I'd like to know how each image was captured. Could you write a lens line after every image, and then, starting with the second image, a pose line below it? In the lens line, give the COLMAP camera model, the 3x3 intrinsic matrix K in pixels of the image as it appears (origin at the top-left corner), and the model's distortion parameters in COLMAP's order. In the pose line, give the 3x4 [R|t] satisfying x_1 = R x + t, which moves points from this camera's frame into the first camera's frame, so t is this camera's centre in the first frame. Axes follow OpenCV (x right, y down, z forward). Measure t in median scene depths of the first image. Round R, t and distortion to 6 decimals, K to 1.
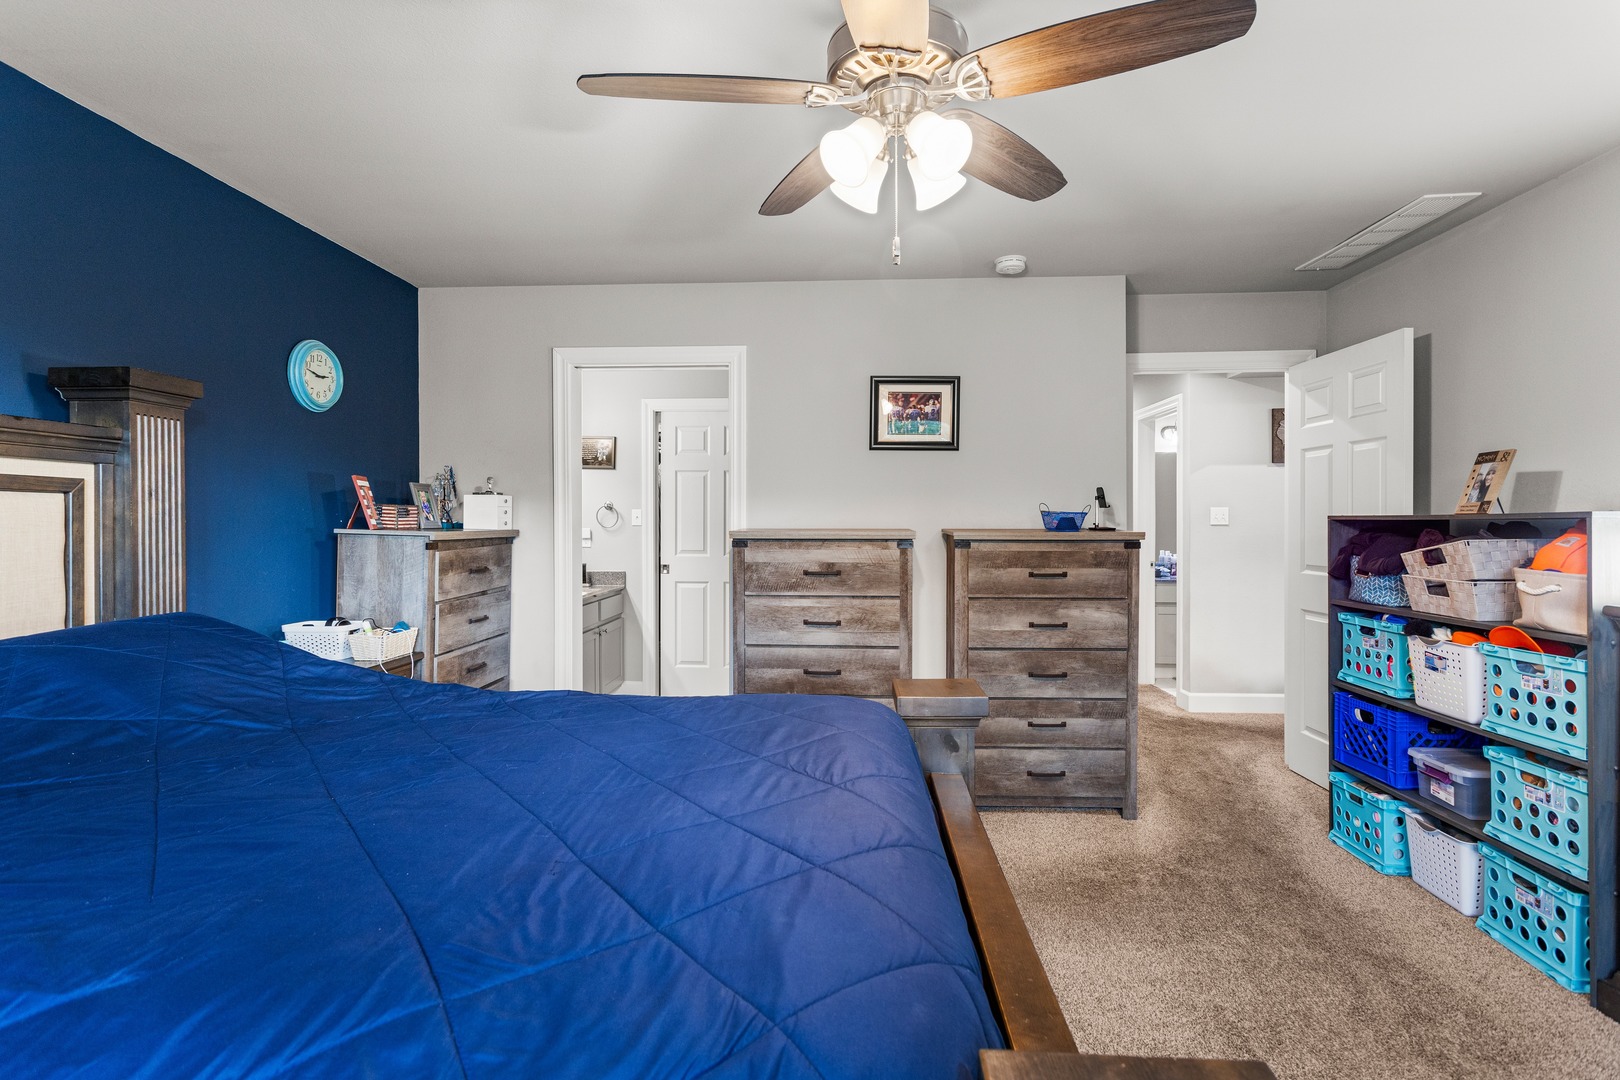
lens RADIAL K [[775.7, 0, 808.2], [0, 775.7, 530.5], [0, 0, 1]] dist [0.002061, 0.000065]
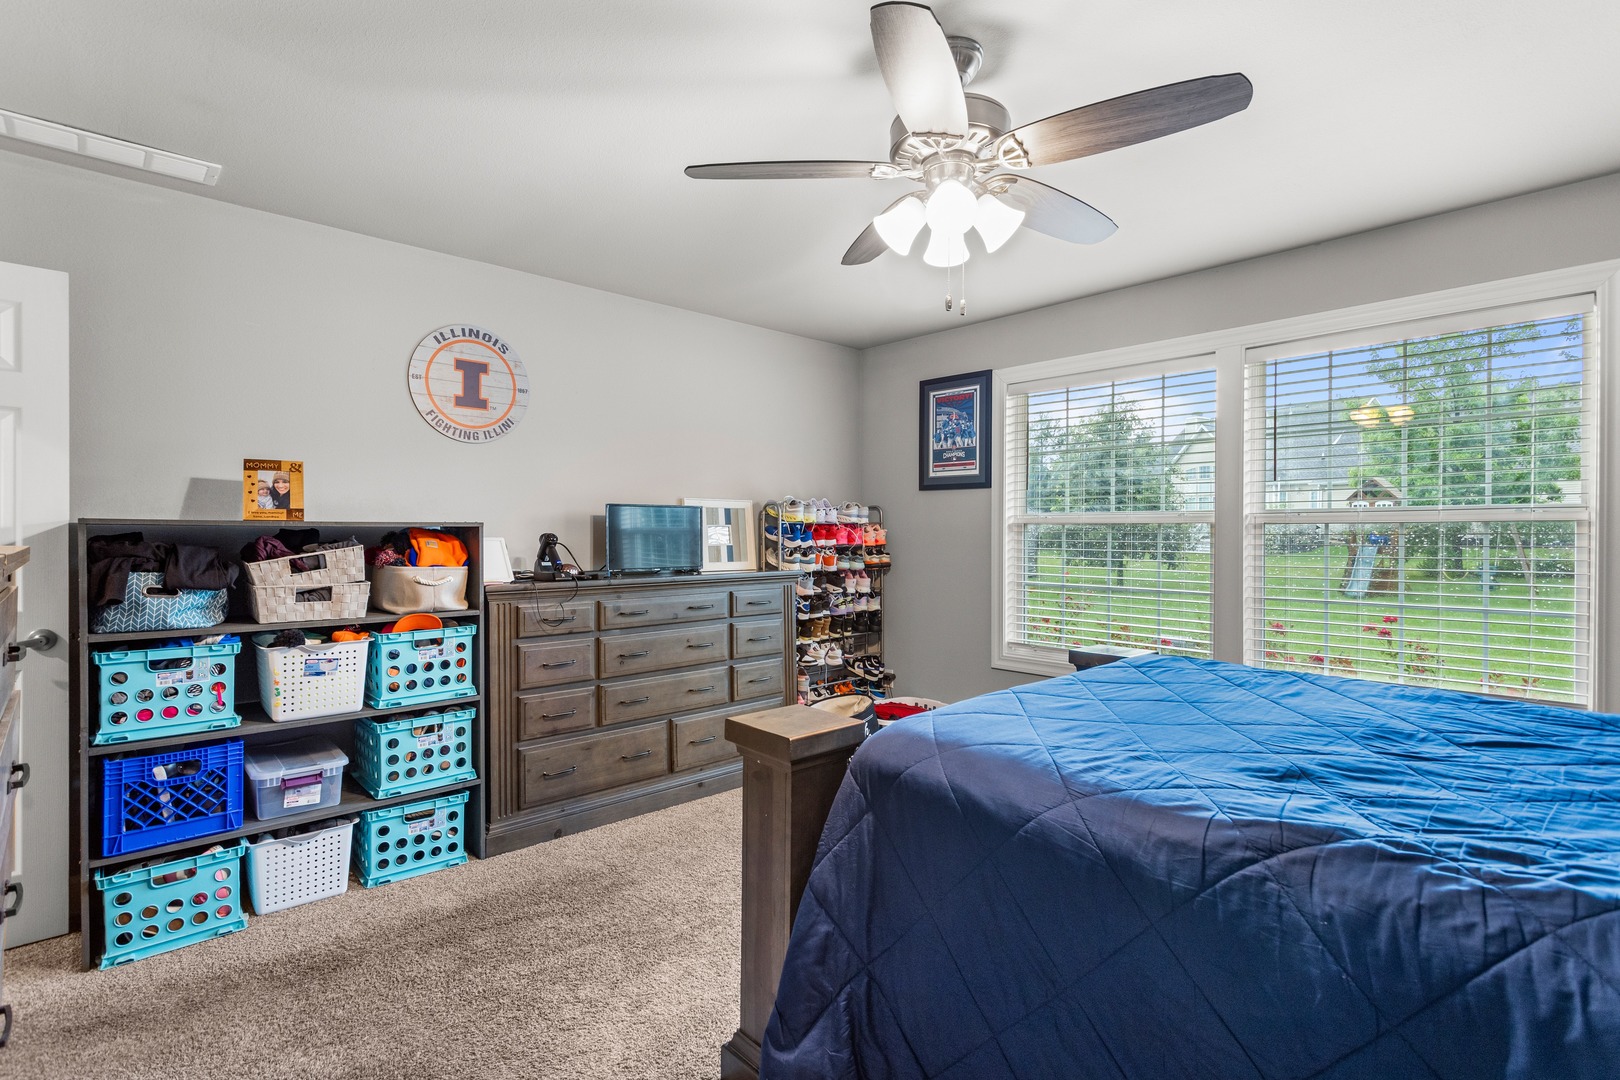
lens RADIAL K [[781.3, 0, 812.2], [0, 781.3, 548.1], [0, 0, 1]] dist [0.001261, 0.000342]
pose [[-0.715868, -0.011482, 0.698141, -0.366073], [0.008068, 0.999662, 0.024713, -0.005313], [-0.698189, 0.023324, -0.715533, 1.287615]]
